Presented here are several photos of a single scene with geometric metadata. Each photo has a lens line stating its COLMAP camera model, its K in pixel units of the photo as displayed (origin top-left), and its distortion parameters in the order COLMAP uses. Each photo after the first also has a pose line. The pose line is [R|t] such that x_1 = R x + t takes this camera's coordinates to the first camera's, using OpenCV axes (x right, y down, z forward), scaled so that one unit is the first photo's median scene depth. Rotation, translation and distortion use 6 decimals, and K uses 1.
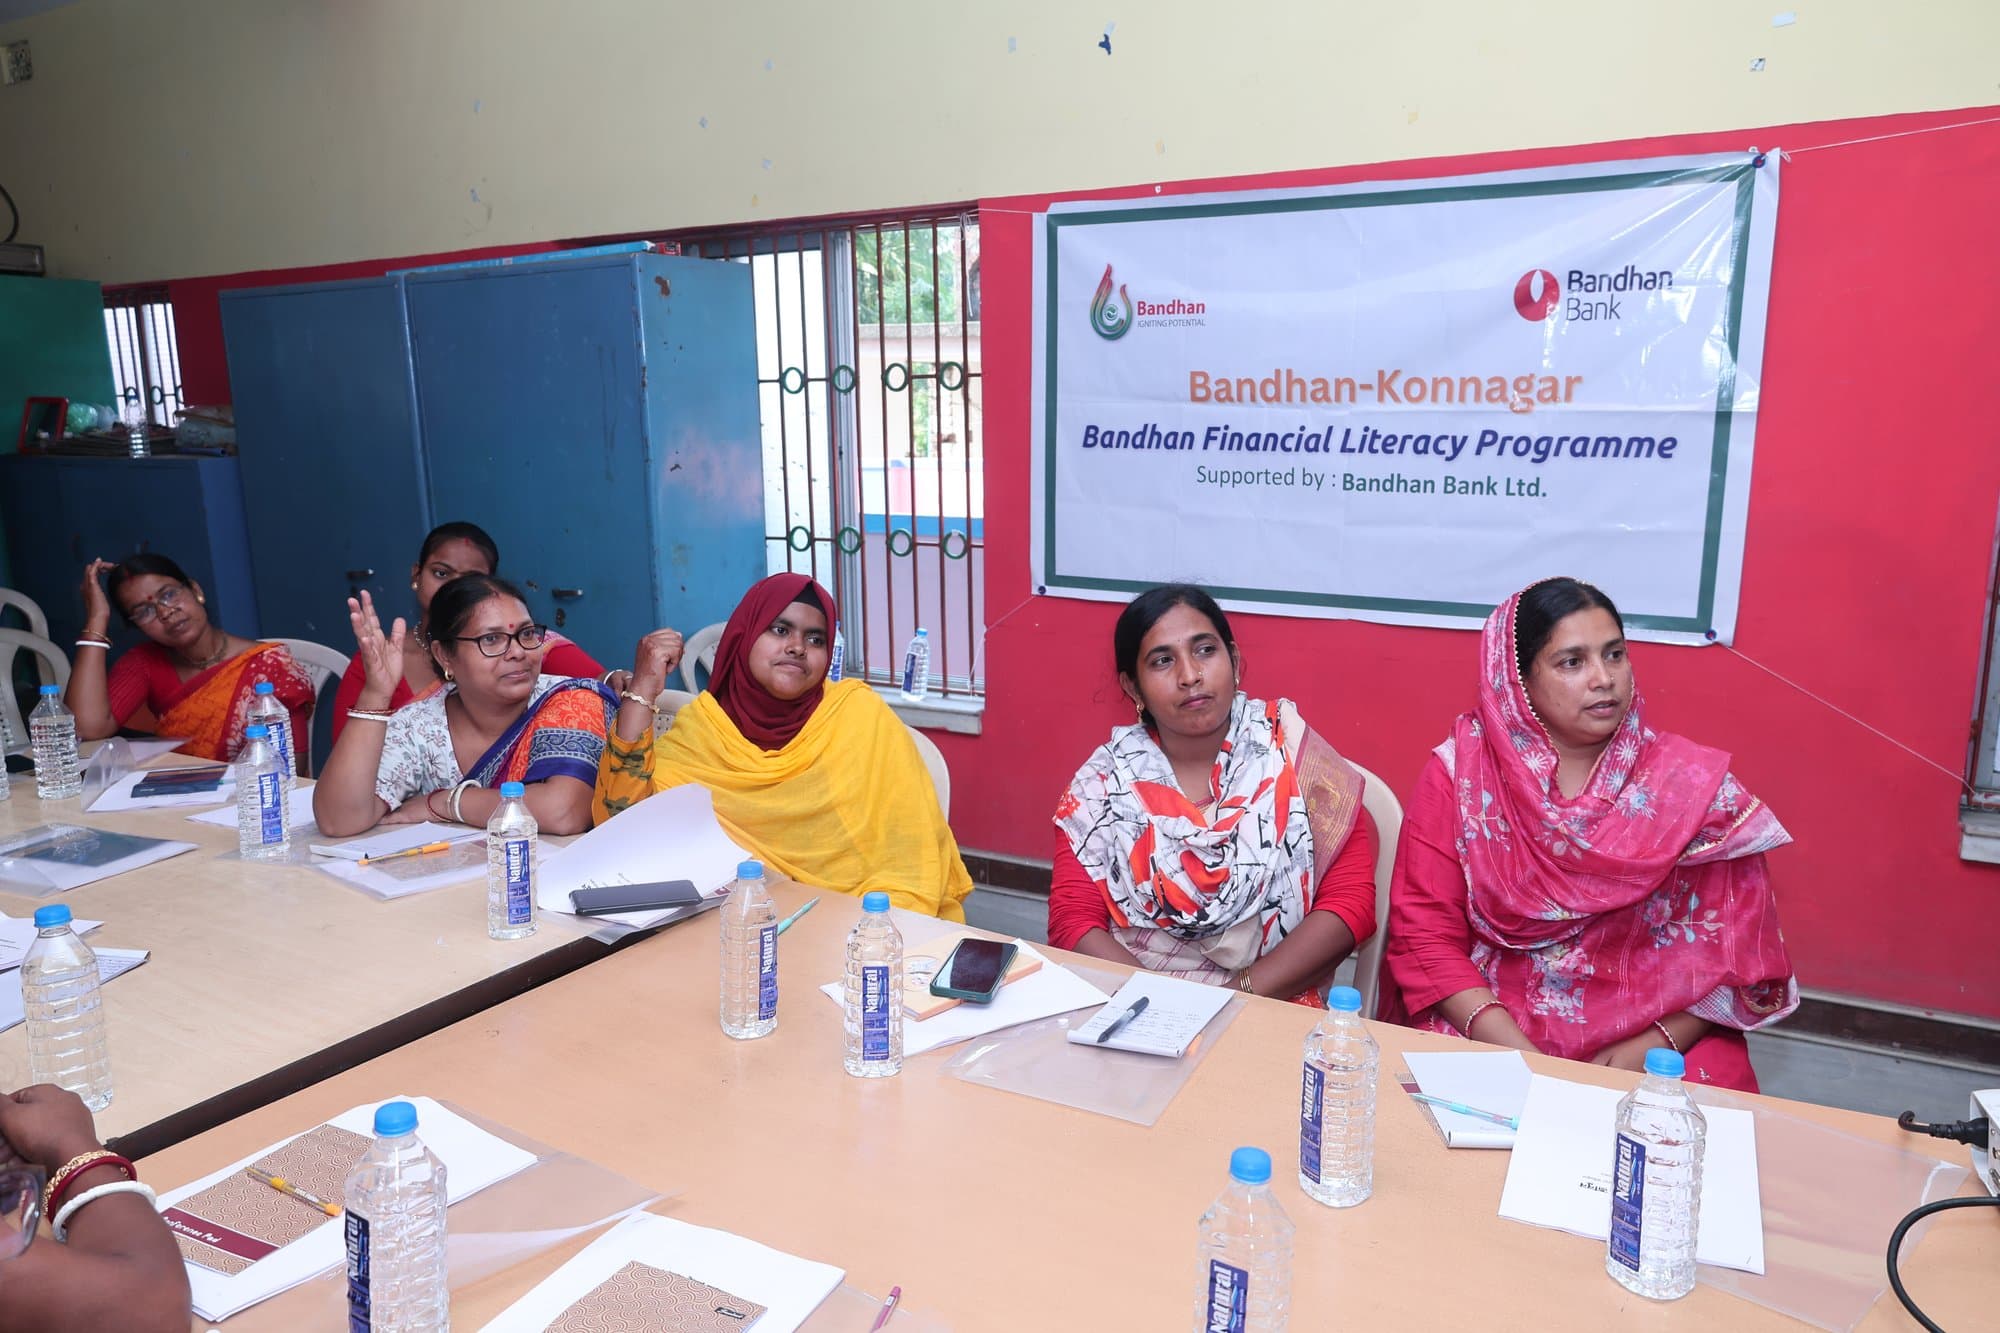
lens RADIAL K [[1387.1, 0, 1000.0], [0, 1387.1, 666.5], [0, 0, 1]] dist [0.001057, 0.000745]
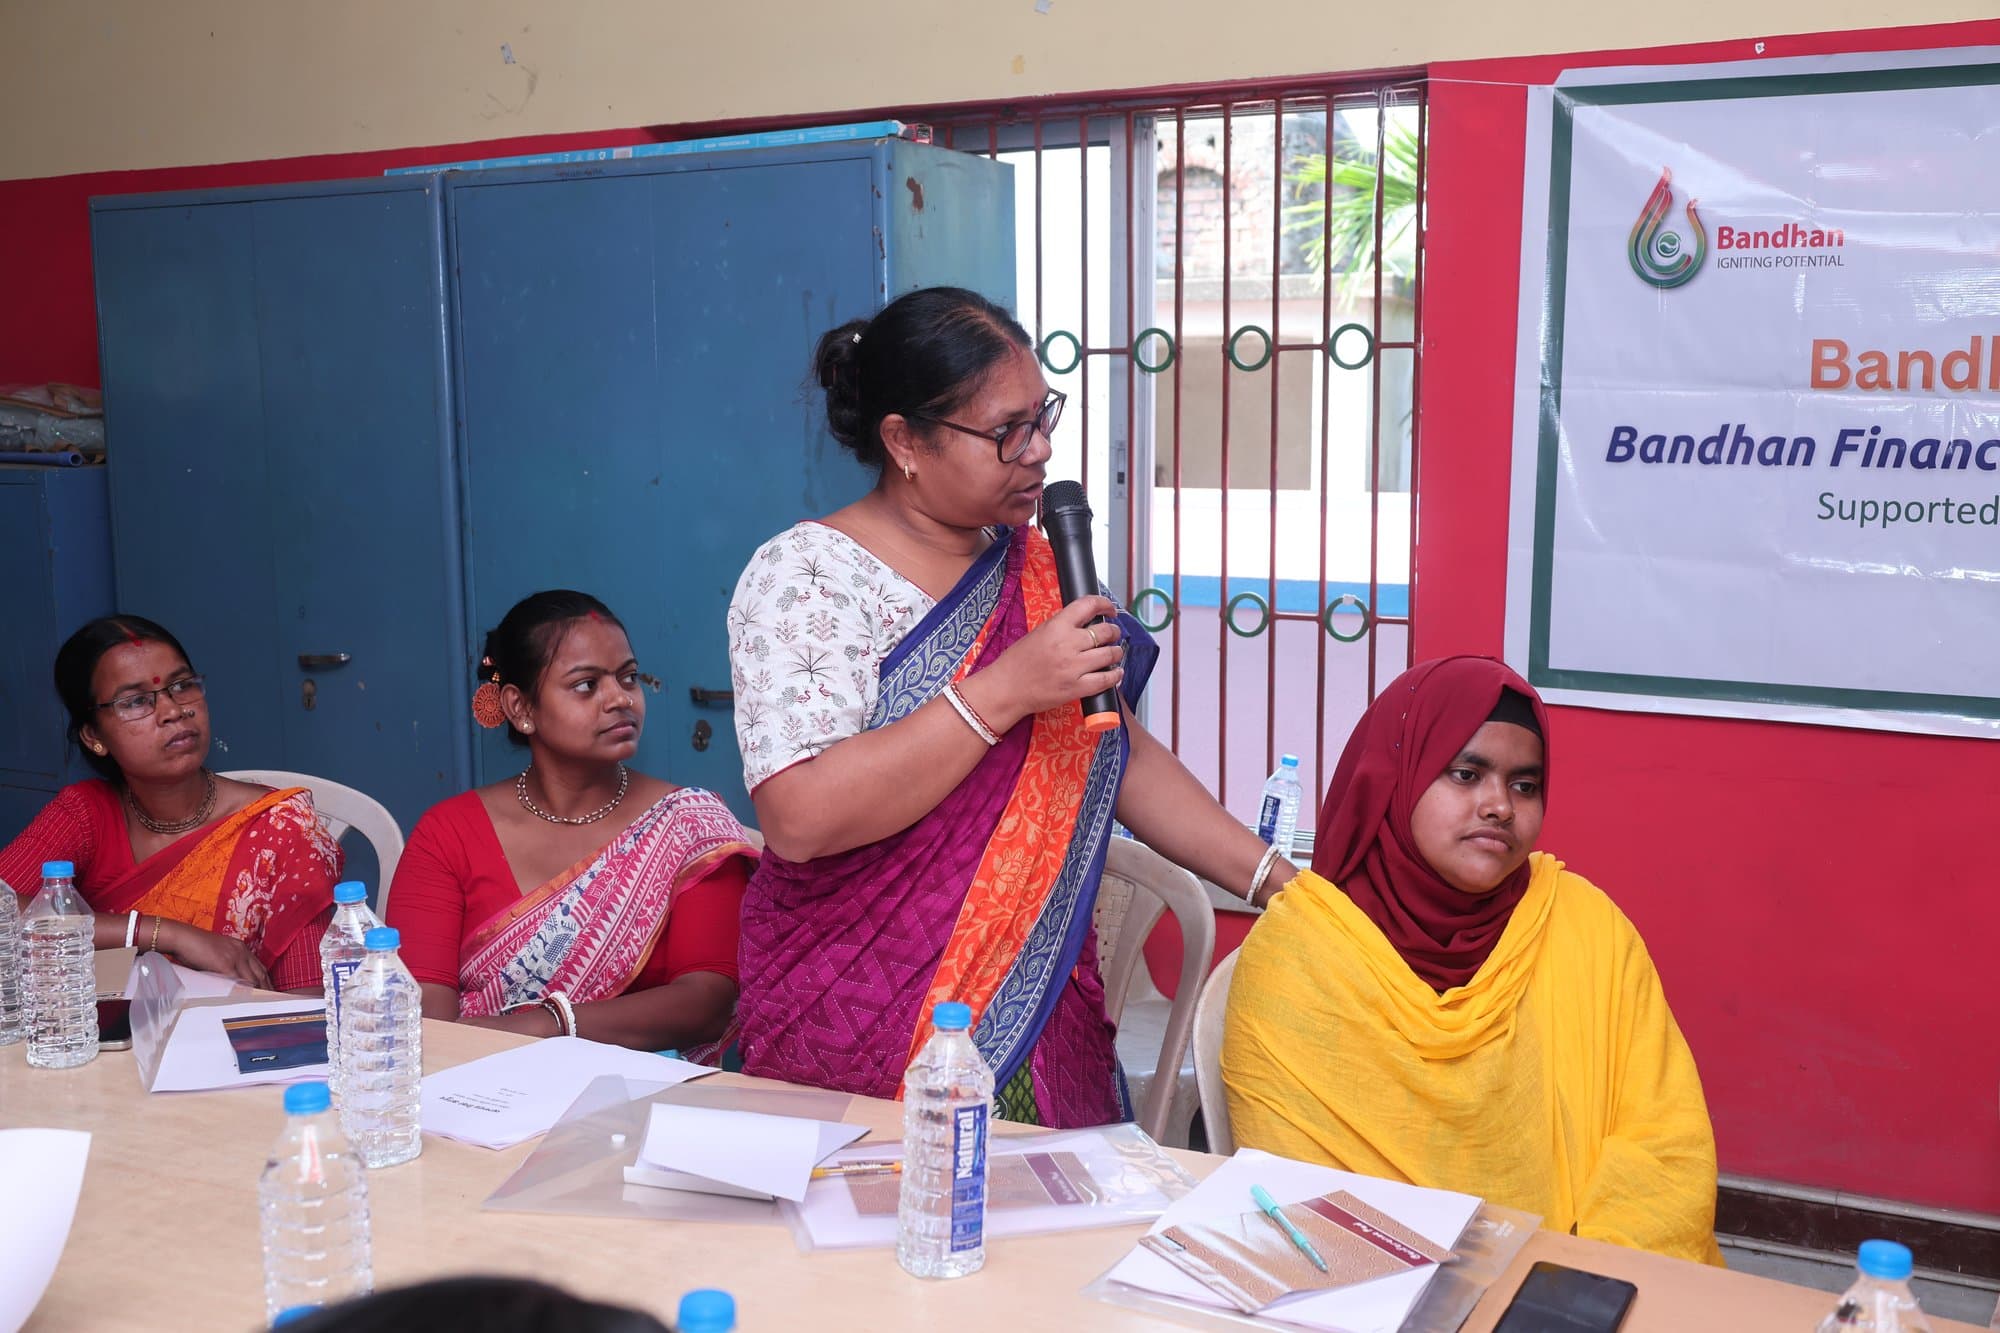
lens RADIAL K [[2020.8, 0, 1000.0], [0, 2020.8, 666.5], [0, 0, 1]] dist [0.006997, 0.003136]
pose [[0.998279, 0.001411, 0.058620, -0.275110], [0.002178, 0.998128, -0.061123, -0.014071], [-0.058597, 0.061145, 0.996407, 0.136287]]
